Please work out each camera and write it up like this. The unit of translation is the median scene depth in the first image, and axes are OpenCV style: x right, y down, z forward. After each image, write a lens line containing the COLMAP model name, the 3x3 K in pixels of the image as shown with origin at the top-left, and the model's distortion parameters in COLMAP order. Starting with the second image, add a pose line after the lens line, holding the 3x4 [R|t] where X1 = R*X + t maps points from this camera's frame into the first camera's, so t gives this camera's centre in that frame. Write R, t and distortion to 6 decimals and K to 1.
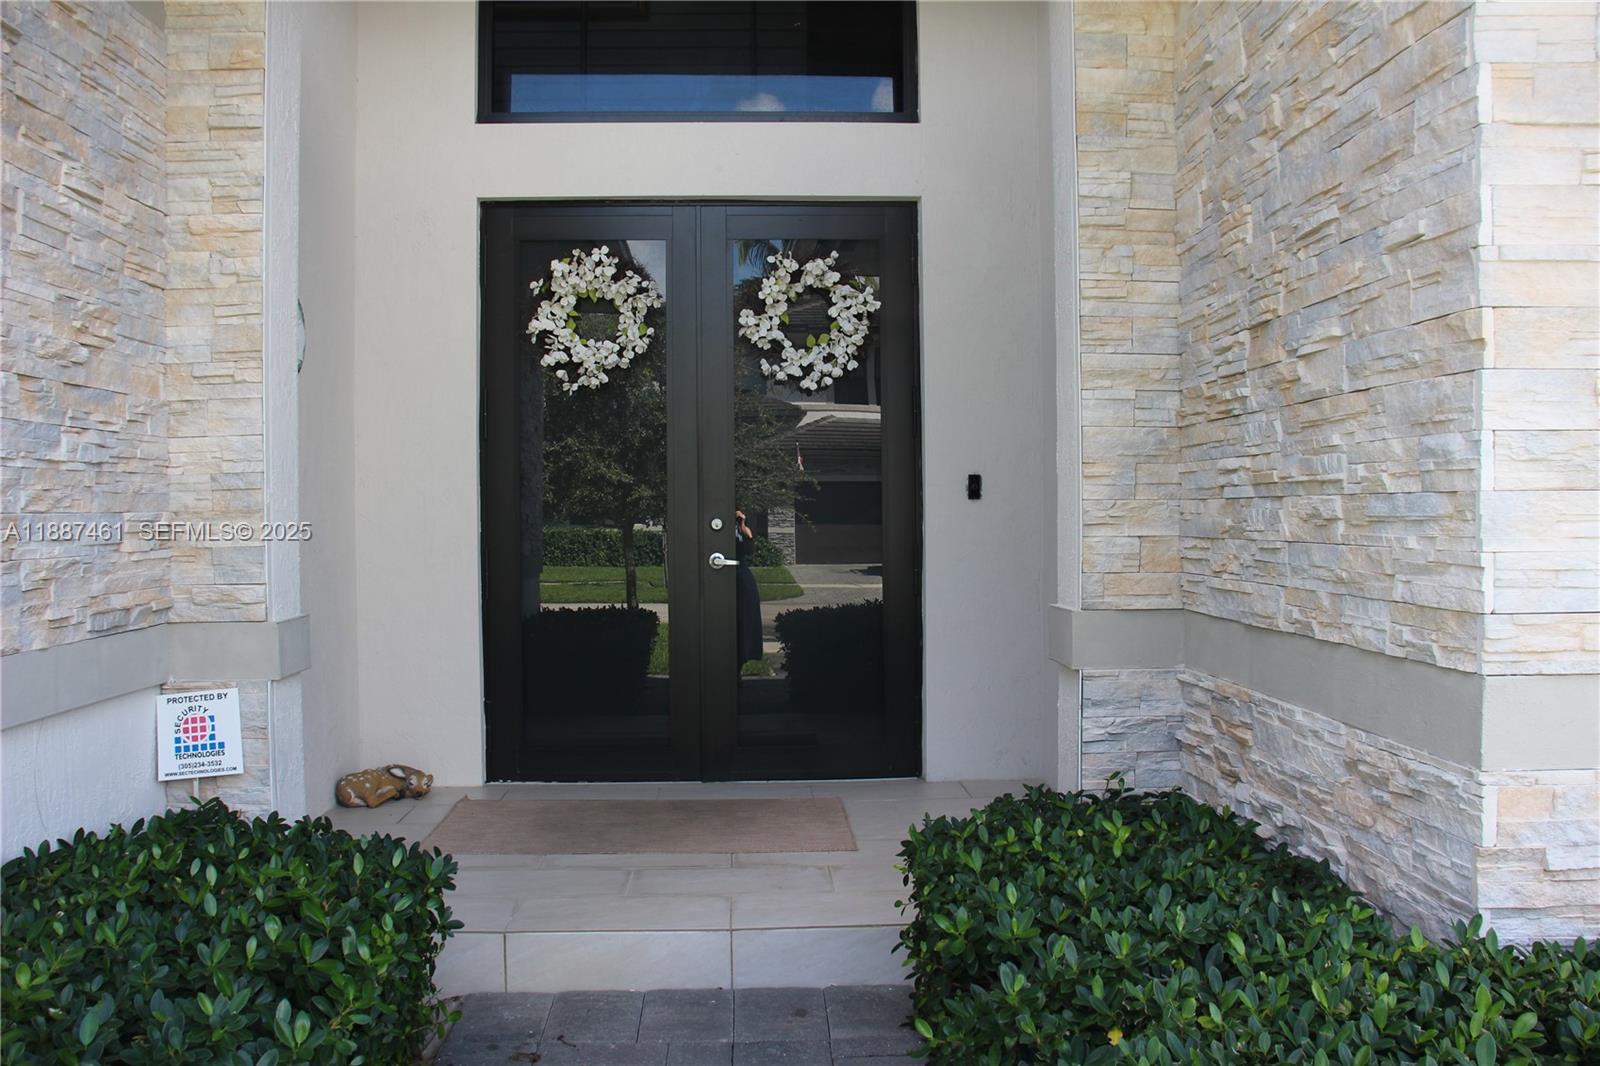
lens RADIAL K [[1327.4, 0, 800.0], [0, 1327.4, 533.0], [0, 0, 1]] dist [-0.178540, 0.174370]
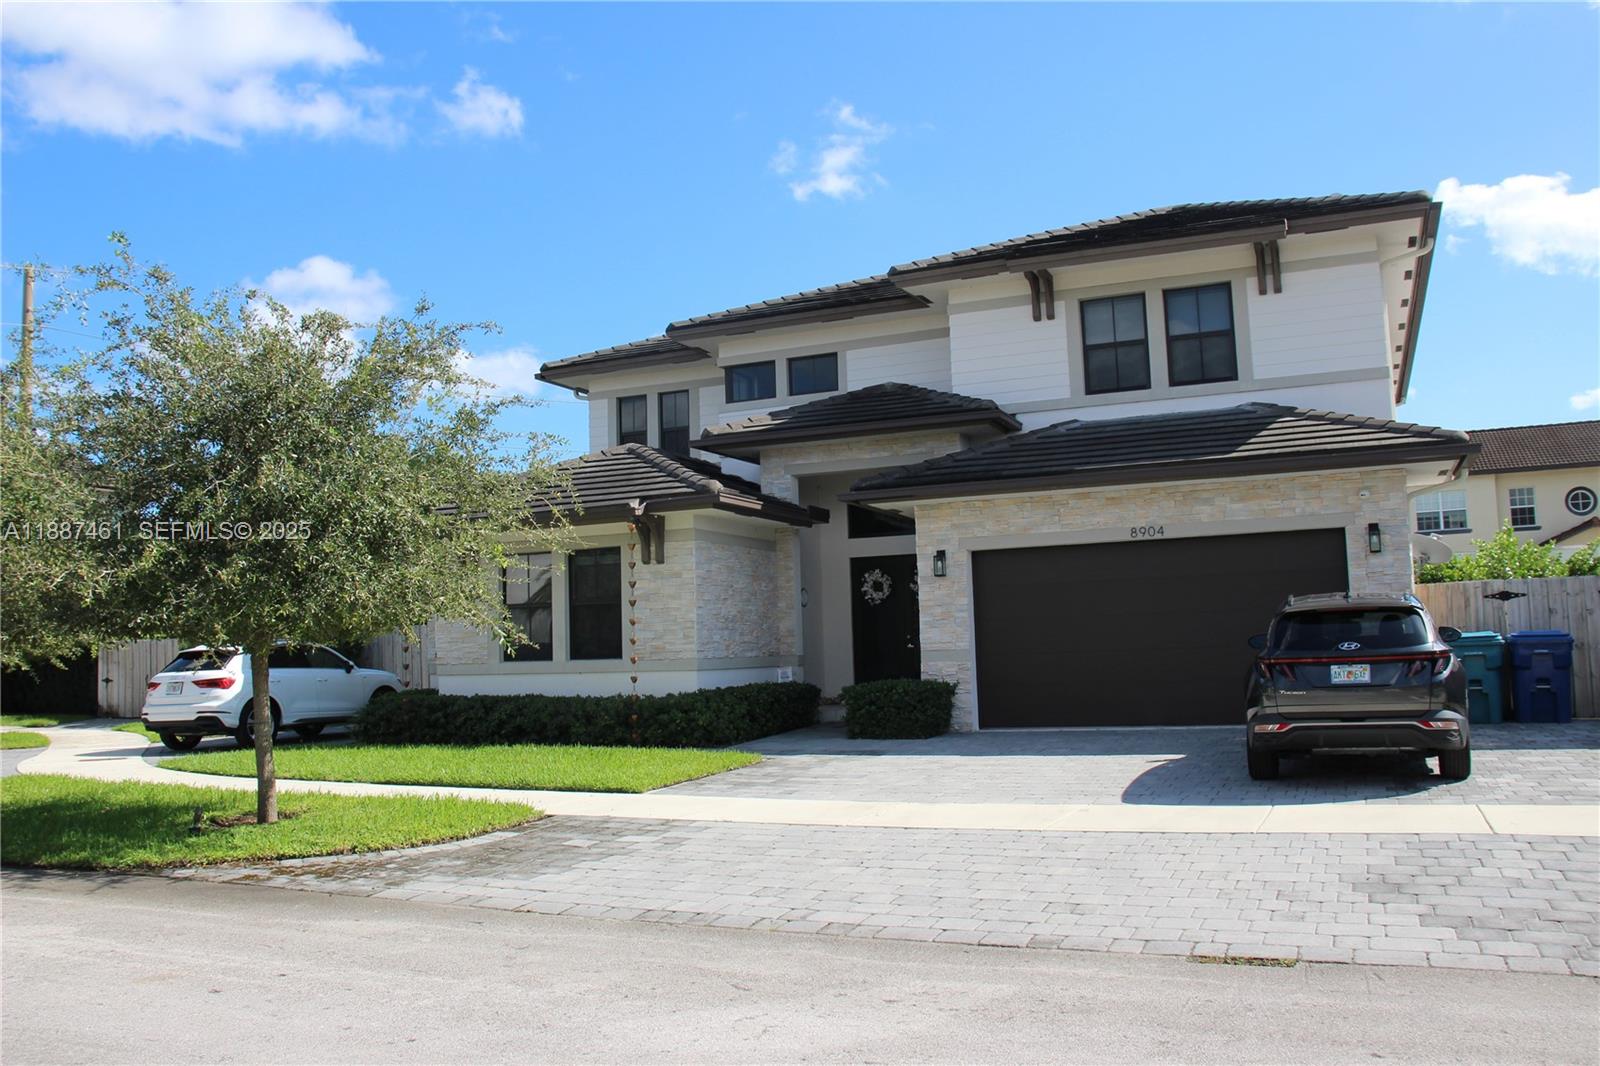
lens RADIAL K [[1327.4, 0, 800.0], [0, 1327.4, 533.0], [0, 0, 1]] dist [-0.178540, 0.174370]
pose [[0.898503, -0.057591, -0.435173, 2.176615], [0.015275, 0.994858, -0.100122, 0.119400], [0.438702, 0.083312, 0.894762, -4.262498]]
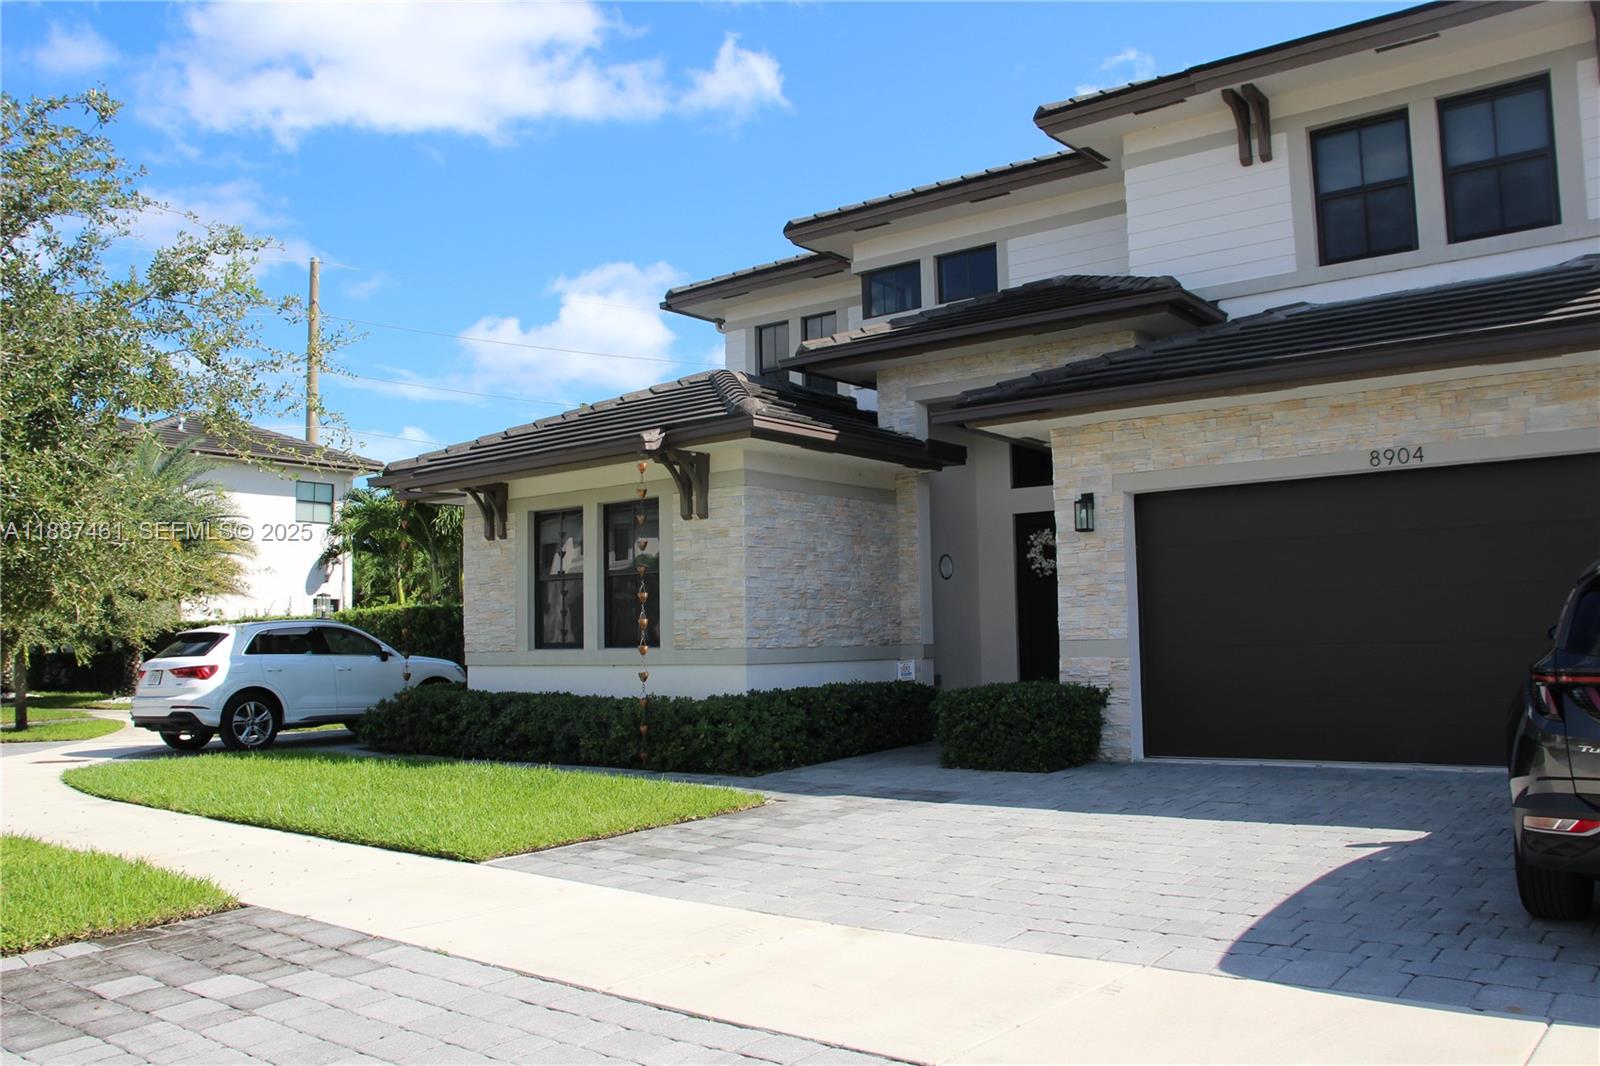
lens RADIAL K [[1327.4, 0, 800.0], [0, 1327.4, 533.0], [0, 0, 1]] dist [-0.178540, 0.174370]
pose [[0.759370, -0.060045, -0.647882, 2.098897], [0.002575, 0.996002, -0.089290, 0.093174], [0.650653, 0.066136, 0.756489, -2.532142]]
